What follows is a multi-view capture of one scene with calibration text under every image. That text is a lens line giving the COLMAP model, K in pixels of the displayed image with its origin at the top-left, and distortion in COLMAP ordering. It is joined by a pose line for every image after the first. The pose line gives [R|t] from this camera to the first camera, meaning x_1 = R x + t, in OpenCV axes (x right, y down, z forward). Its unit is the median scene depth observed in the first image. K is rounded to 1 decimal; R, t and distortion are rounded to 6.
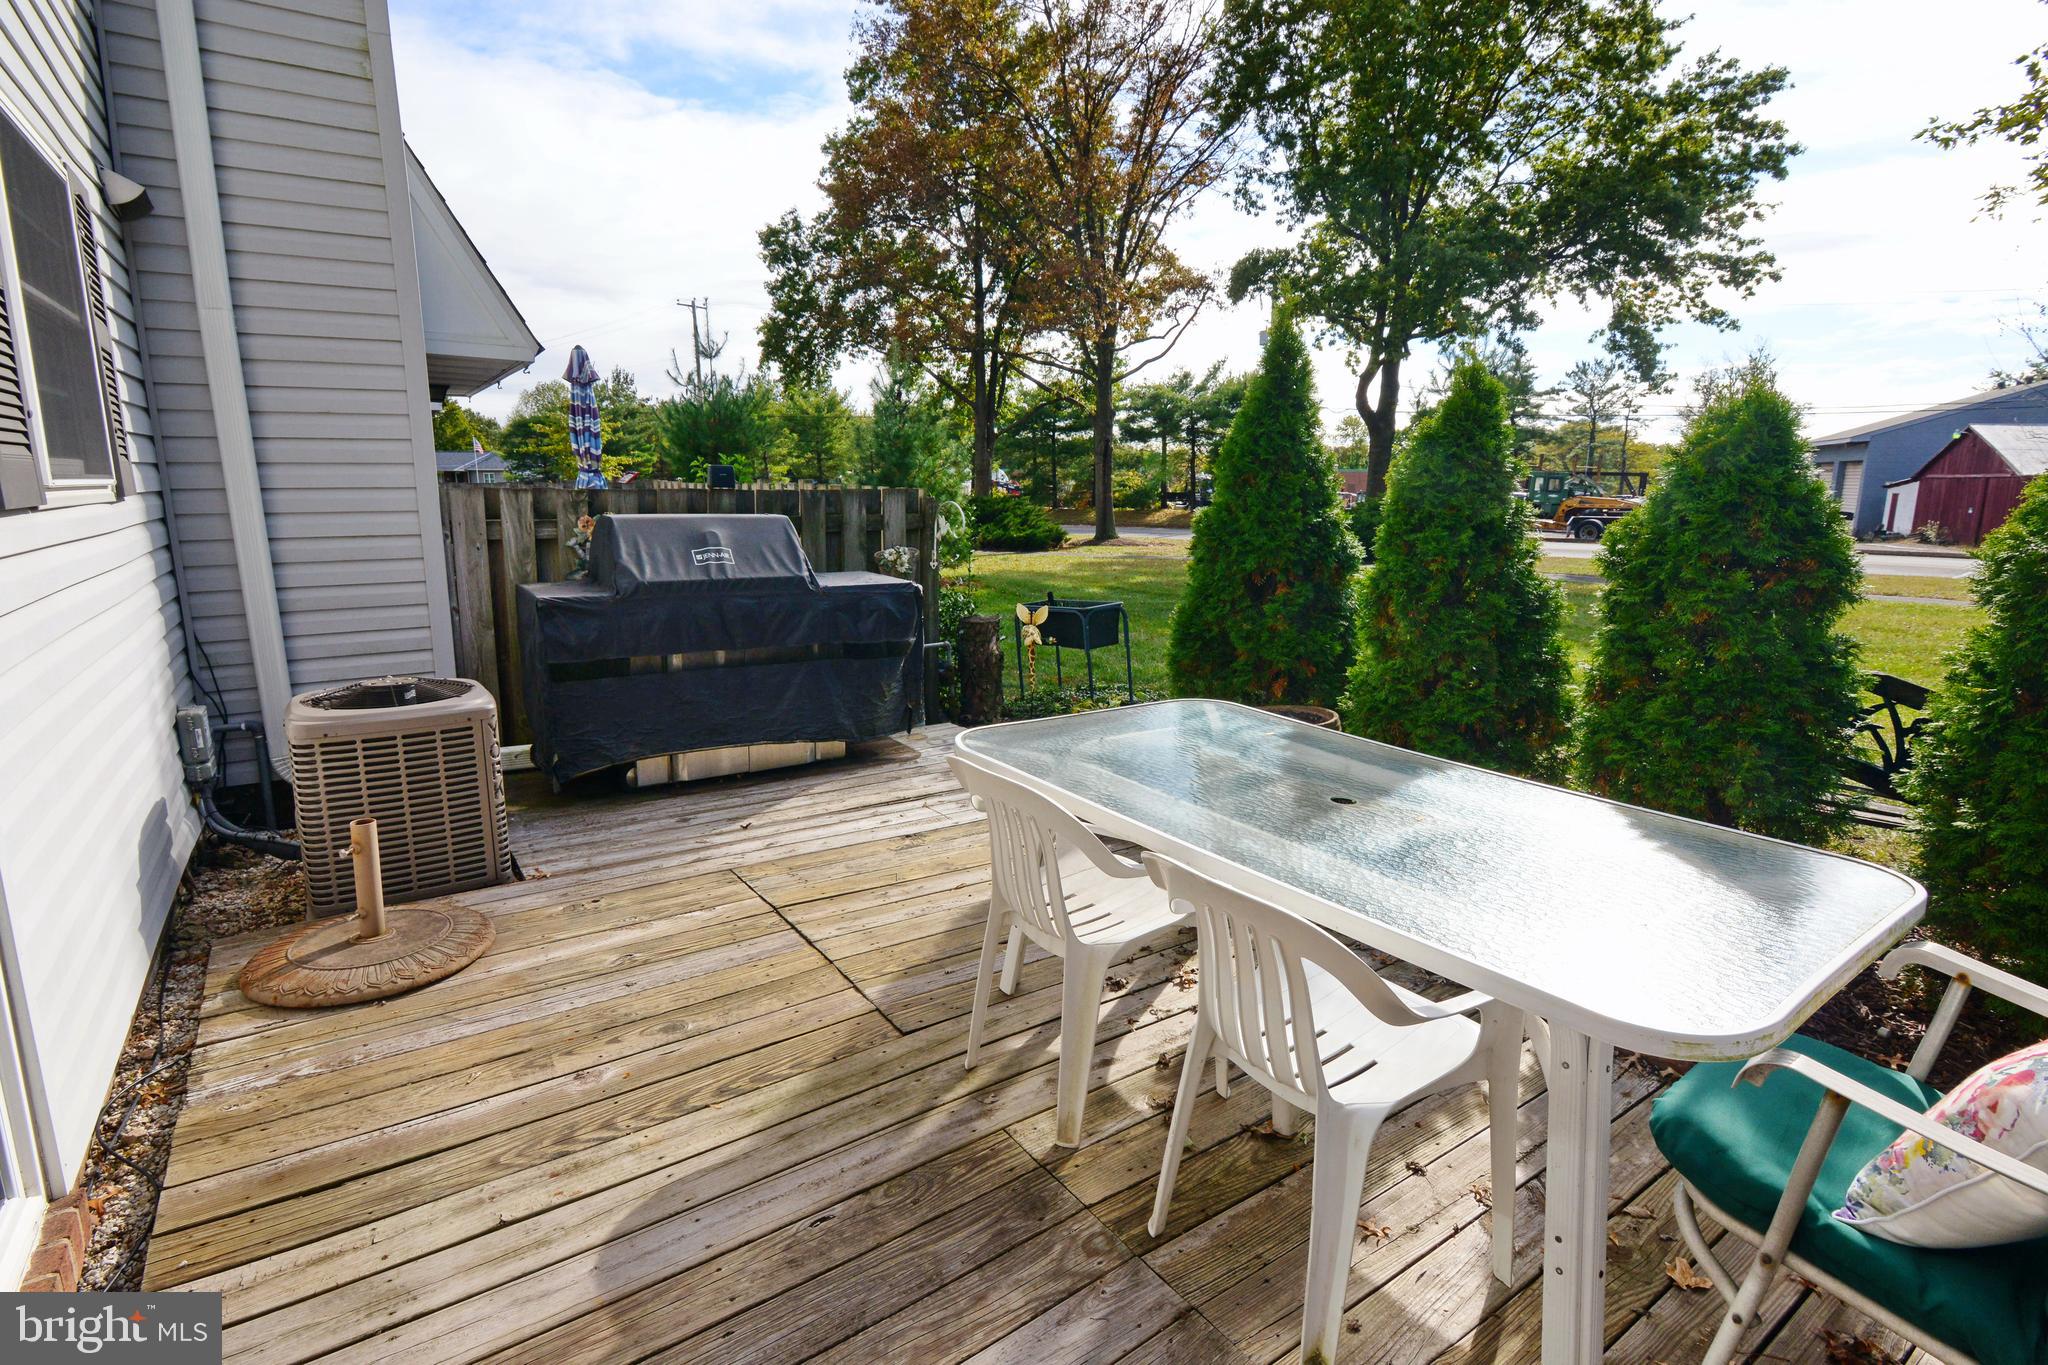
lens RADIAL K [[1008.7, 0, 1020.2], [0, 1008.7, 675.2], [0, 0, 1]] dist [-0.003029, -0.000710]
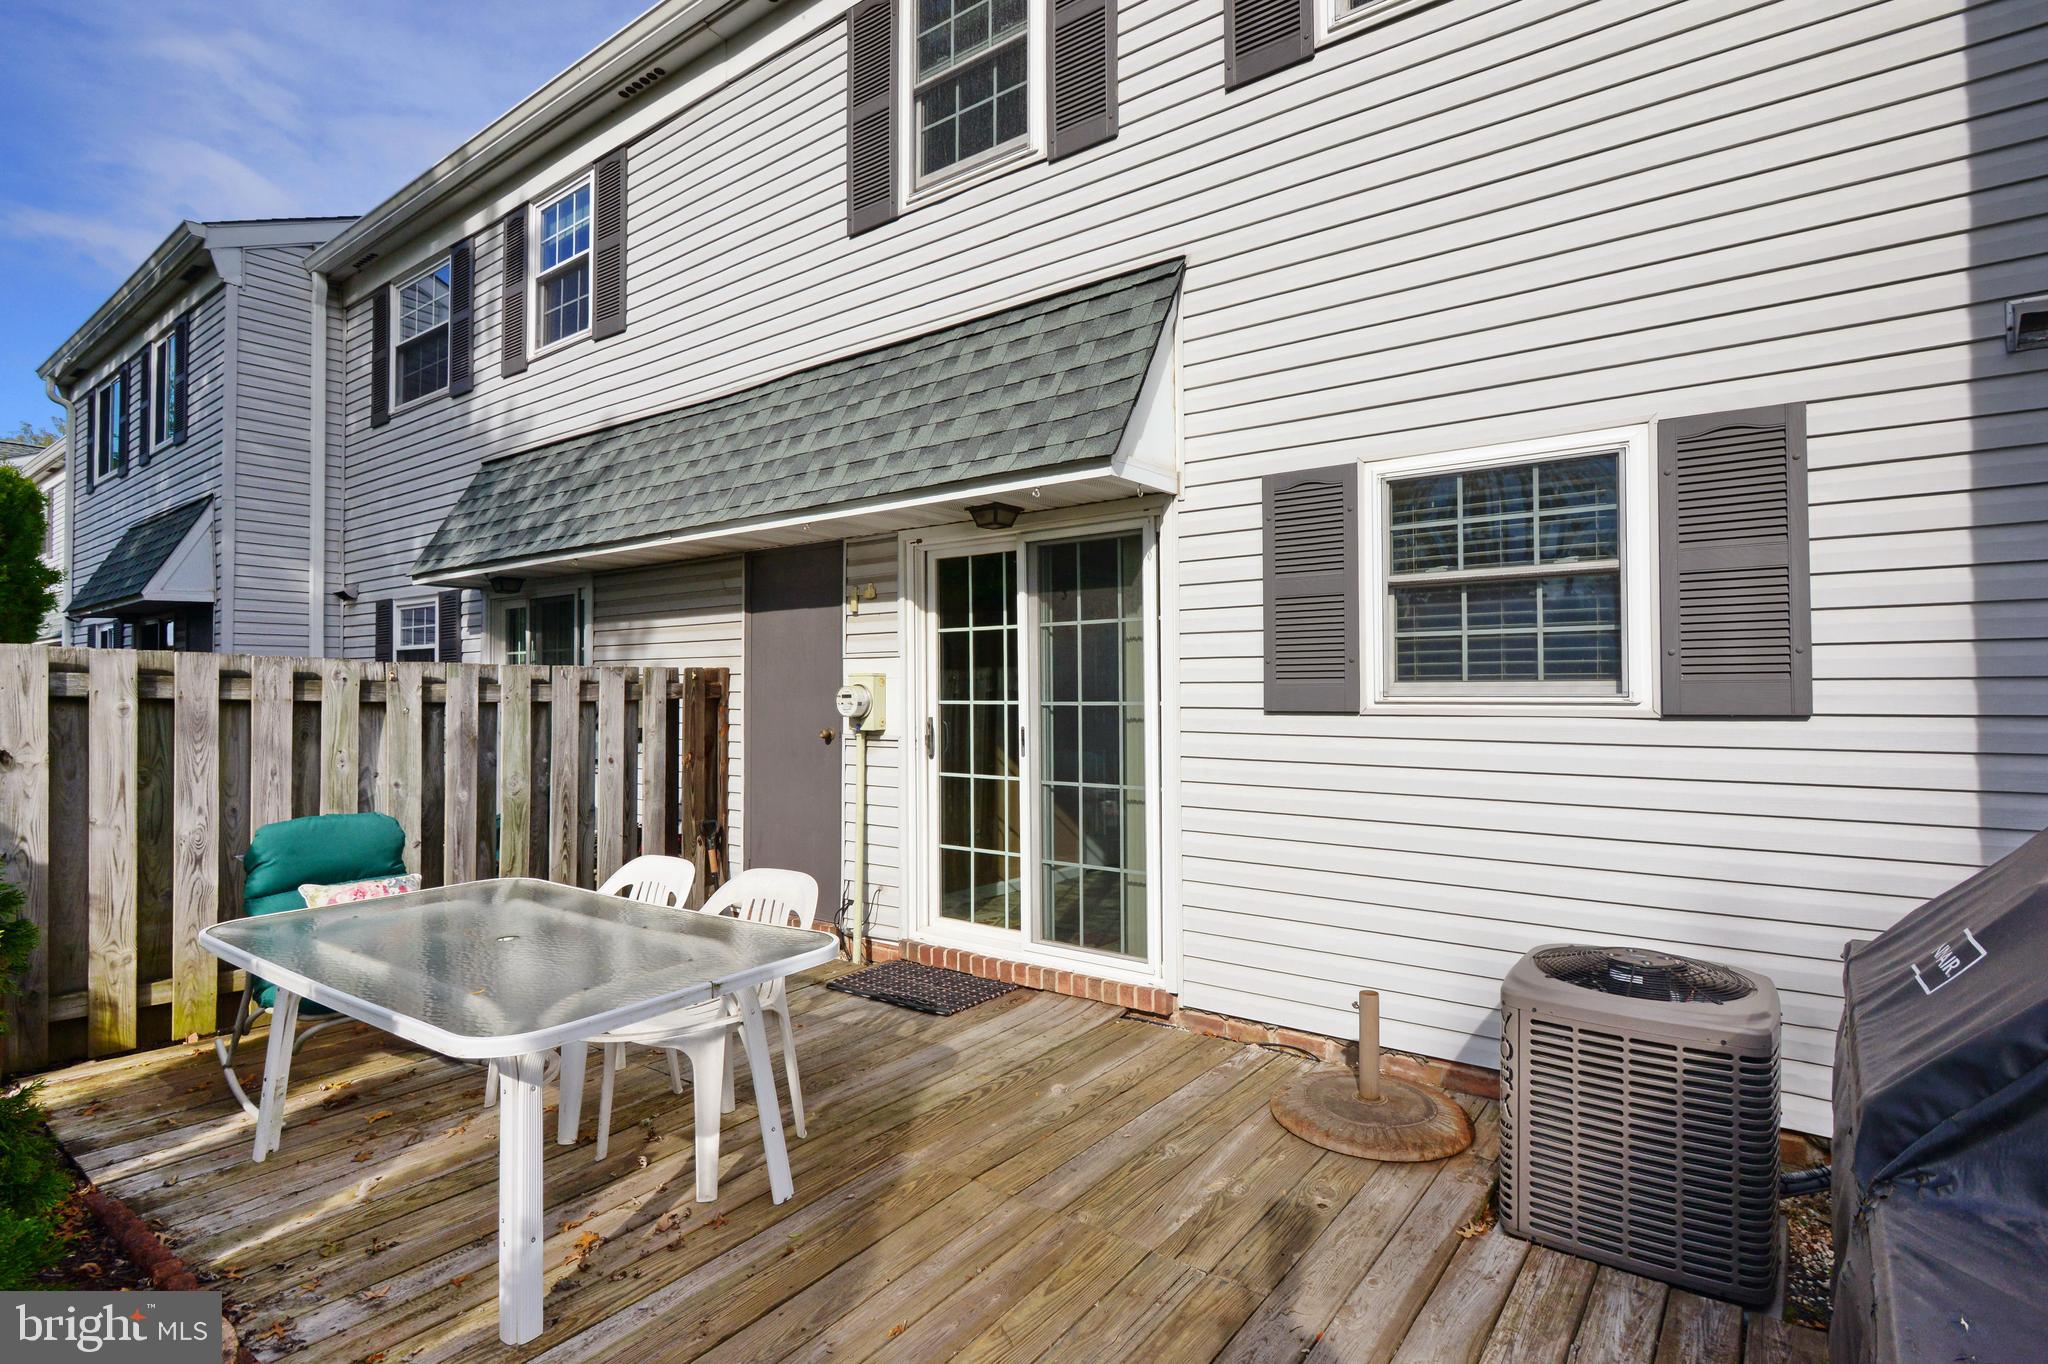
lens RADIAL K [[1008.7, 0, 1020.2], [0, 1008.7, 674.7], [0, 0, 1]] dist [-0.003029, -0.000710]
pose [[-0.950808, -0.007412, -0.309693, 0.084560], [-0.059504, 0.985468, 0.159101, -0.392587], [0.304013, 0.169702, -0.937431, 2.032563]]
